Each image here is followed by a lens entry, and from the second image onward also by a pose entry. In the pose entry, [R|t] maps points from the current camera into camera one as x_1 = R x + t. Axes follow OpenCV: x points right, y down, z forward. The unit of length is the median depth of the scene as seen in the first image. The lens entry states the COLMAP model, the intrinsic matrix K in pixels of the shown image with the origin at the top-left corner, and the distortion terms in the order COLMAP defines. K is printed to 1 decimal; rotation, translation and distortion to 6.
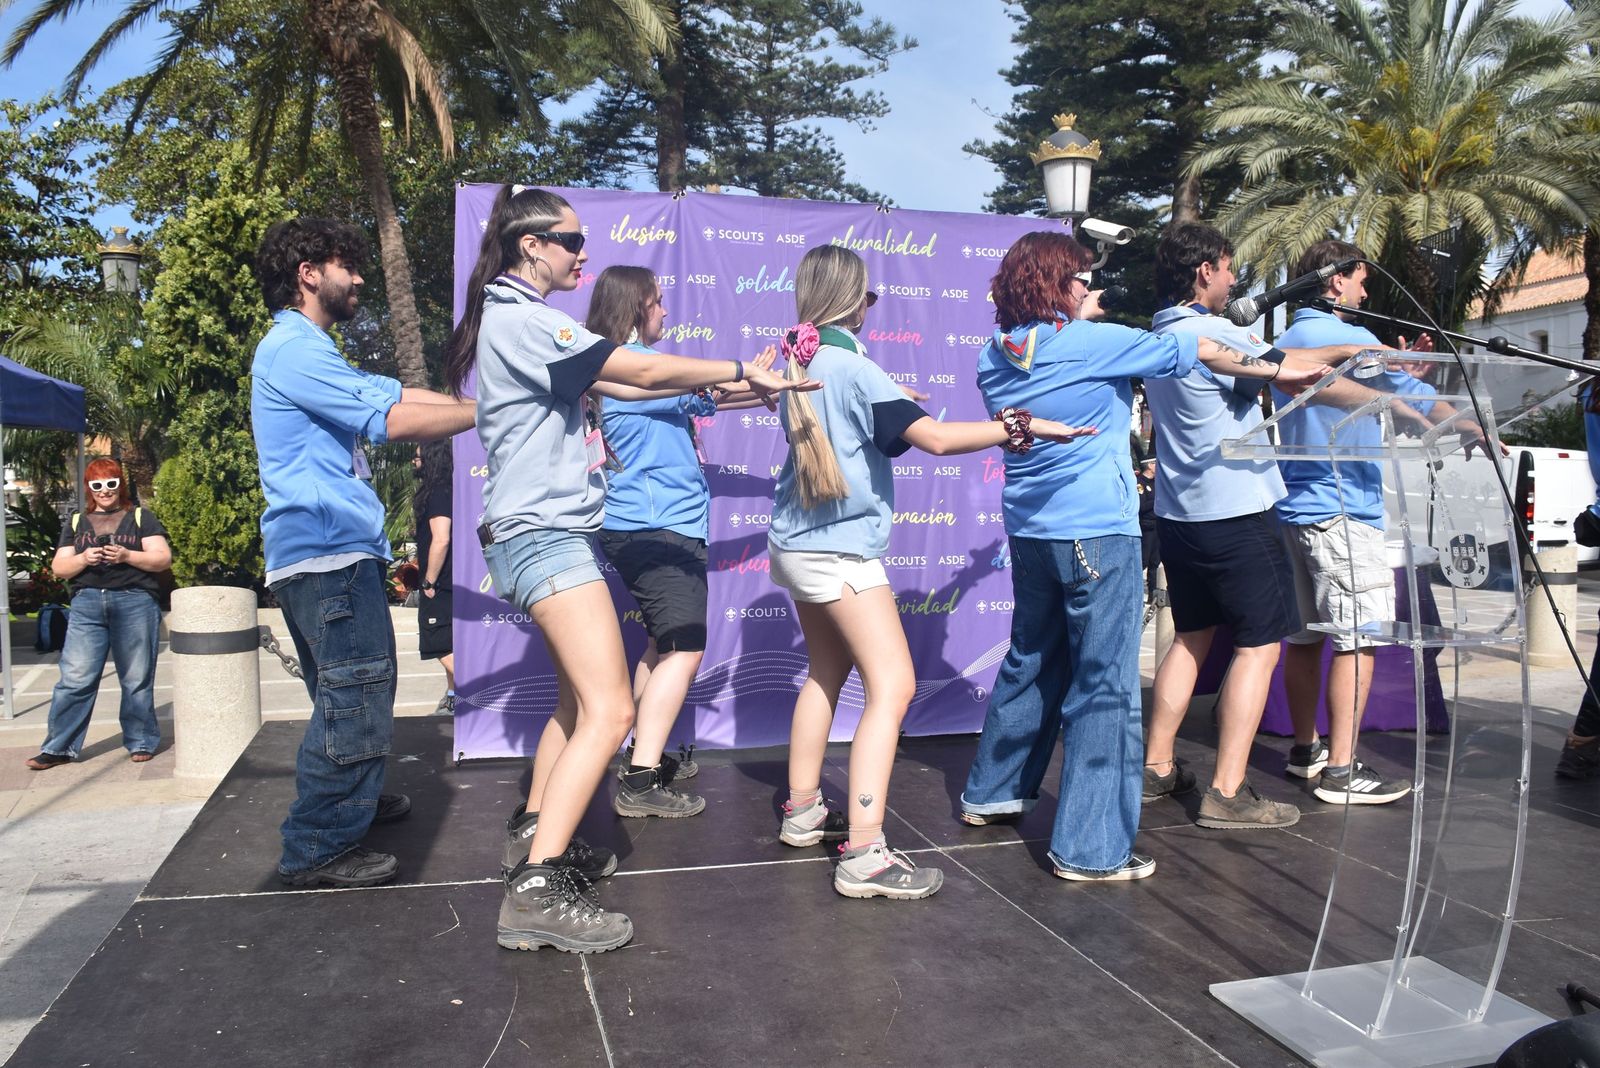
lens RADIAL K [[1249.9, 0, 800.0], [0, 1249.9, 534.0], [0, 0, 1]] dist [-0.166882, 0.120617]
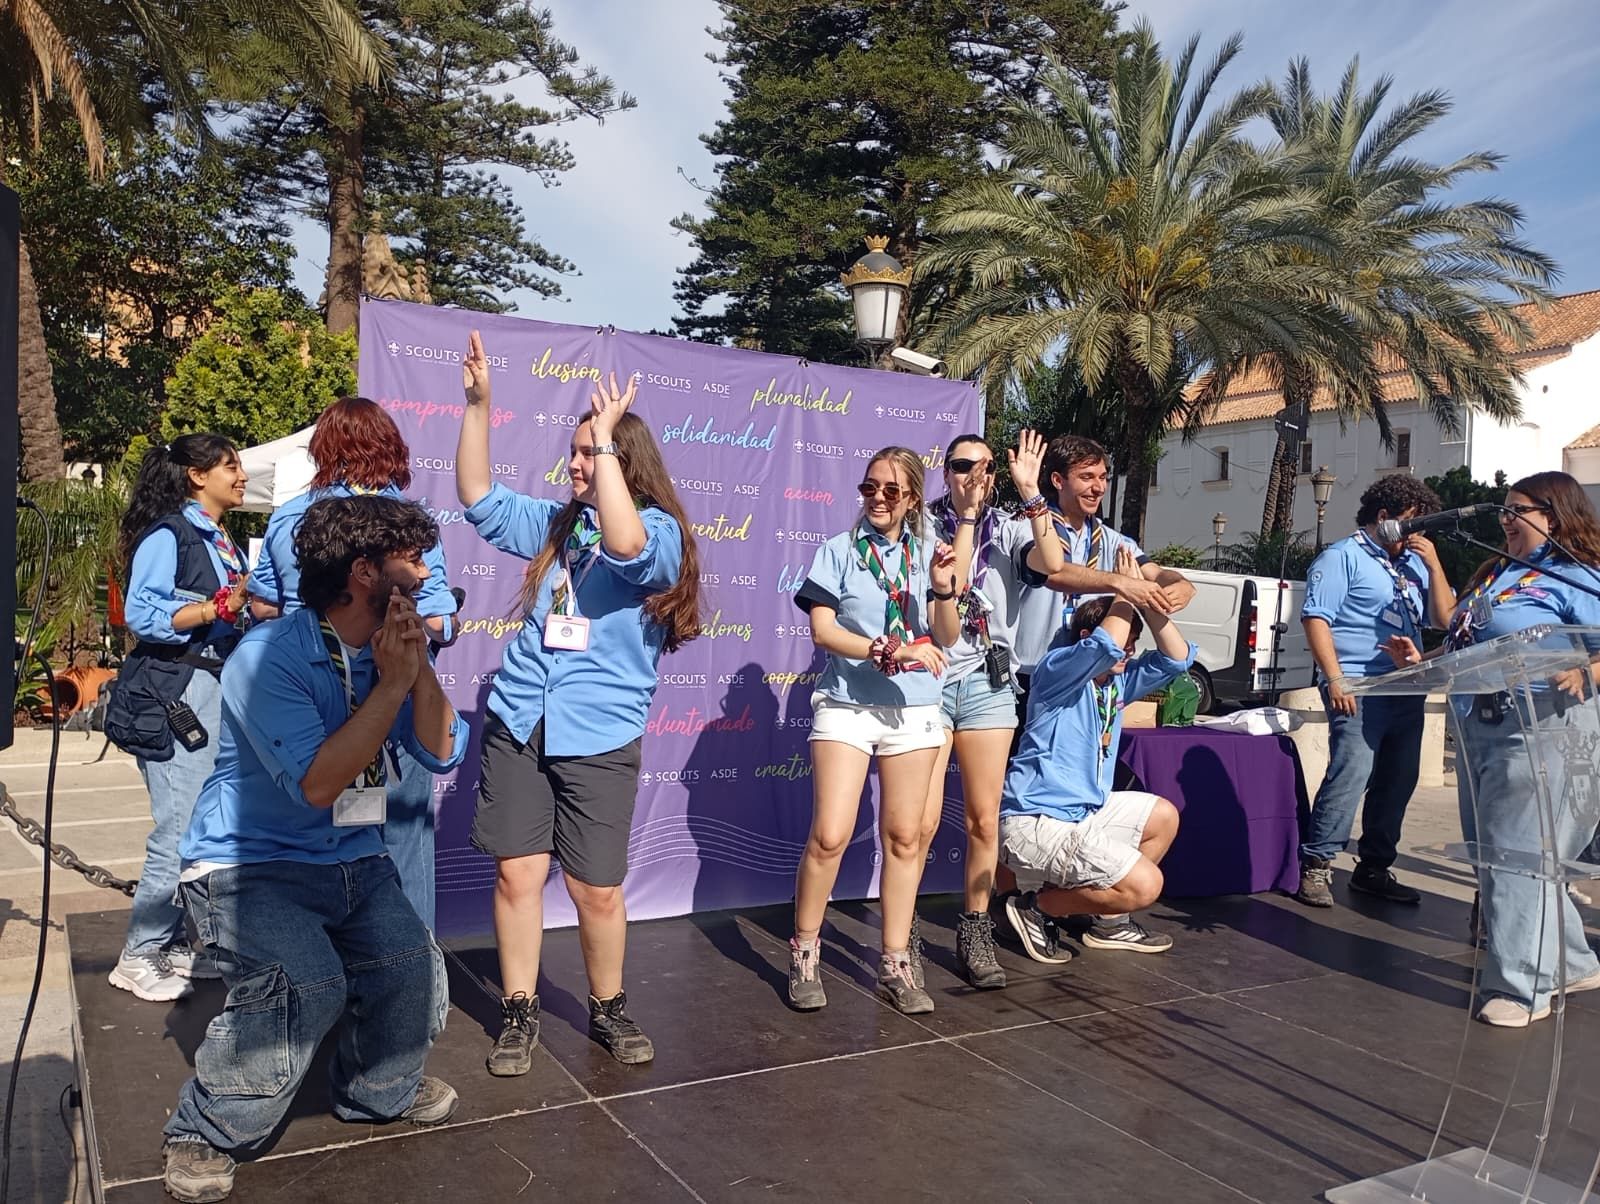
lens RADIAL K [[1332.7, 0, 806.5], [0, 1332.7, 591.7], [0, 0, 1]] dist [0.079841, -0.103406]
pose [[0.962684, 0.035480, 0.268293, -0.034152], [-0.028708, 0.999164, -0.029122, -0.008122], [-0.269102, 0.020333, 0.962897, -0.002600]]
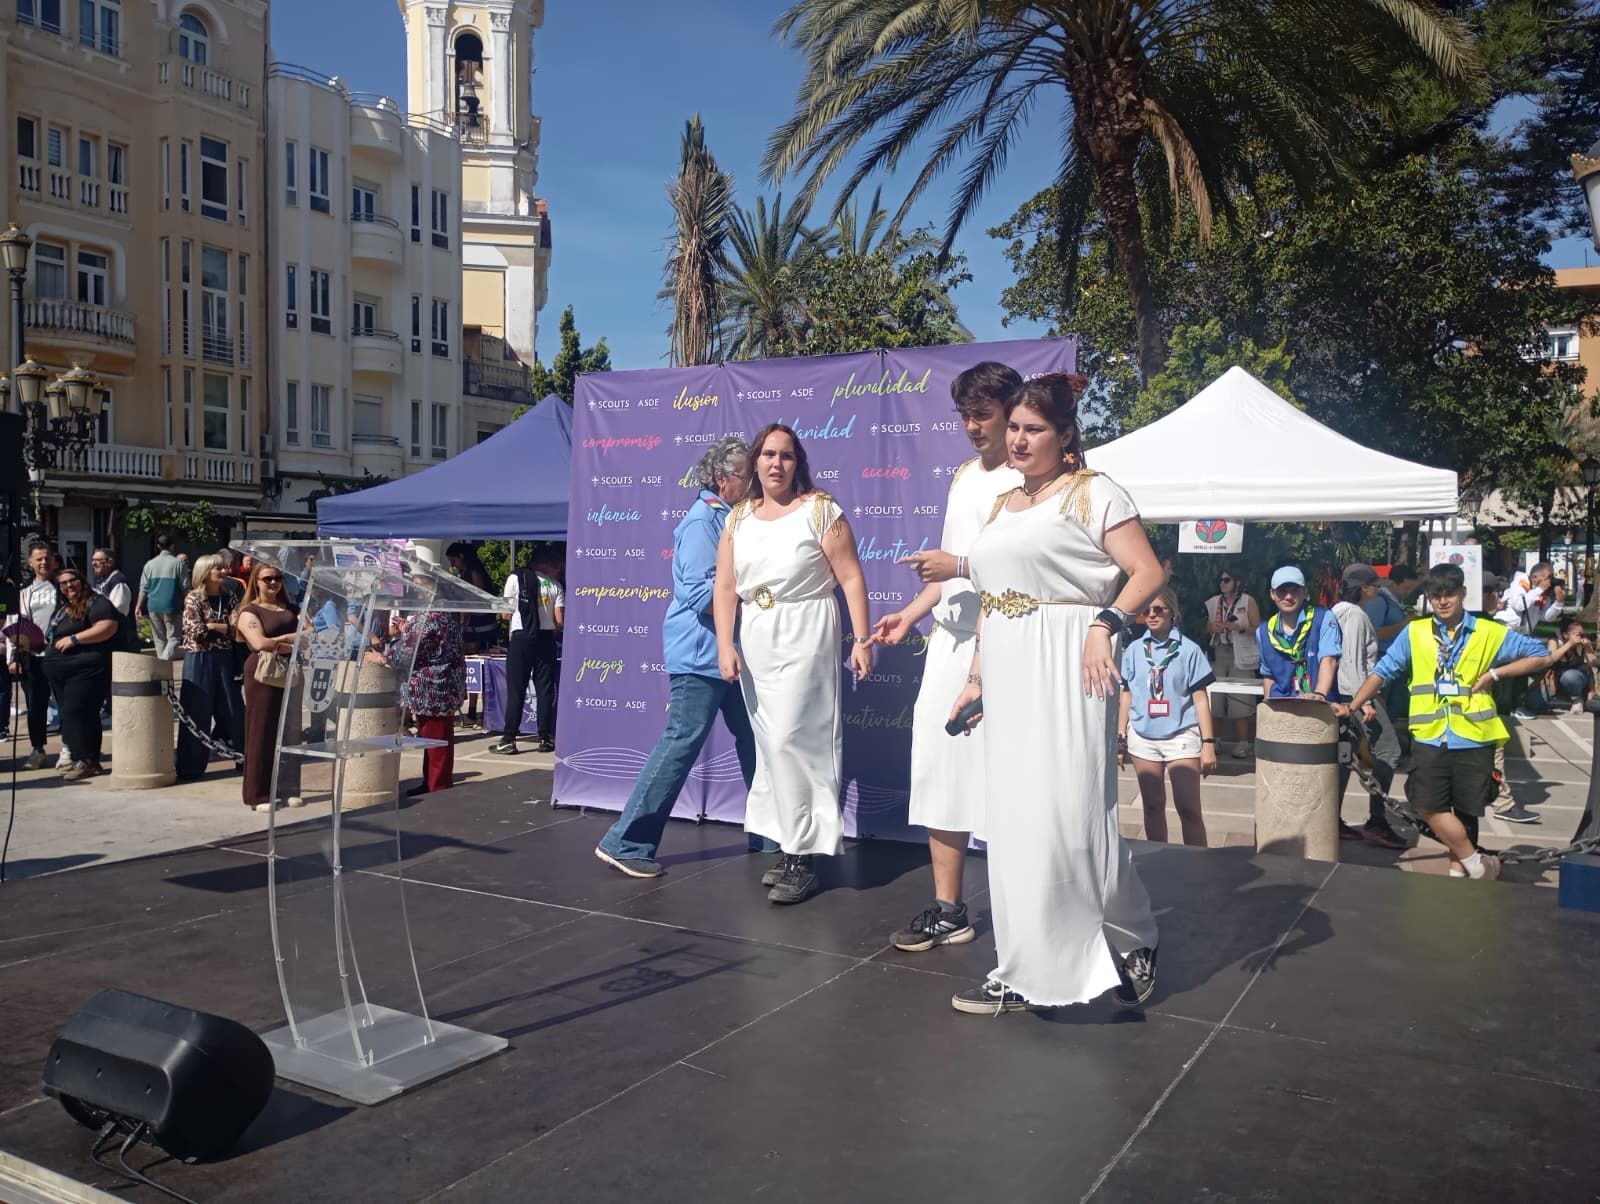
lens RADIAL K [[1319.6, 0, 781.4], [0, 1319.6, 575.4], [0, 0, 1]] dist [0.085066, -0.100248]
pose [[0.696072, 0.009479, -0.717910, 0.122278], [-0.037643, 0.999019, -0.023308, -0.005702], [0.716985, 0.043248, 0.695746, 0.020855]]
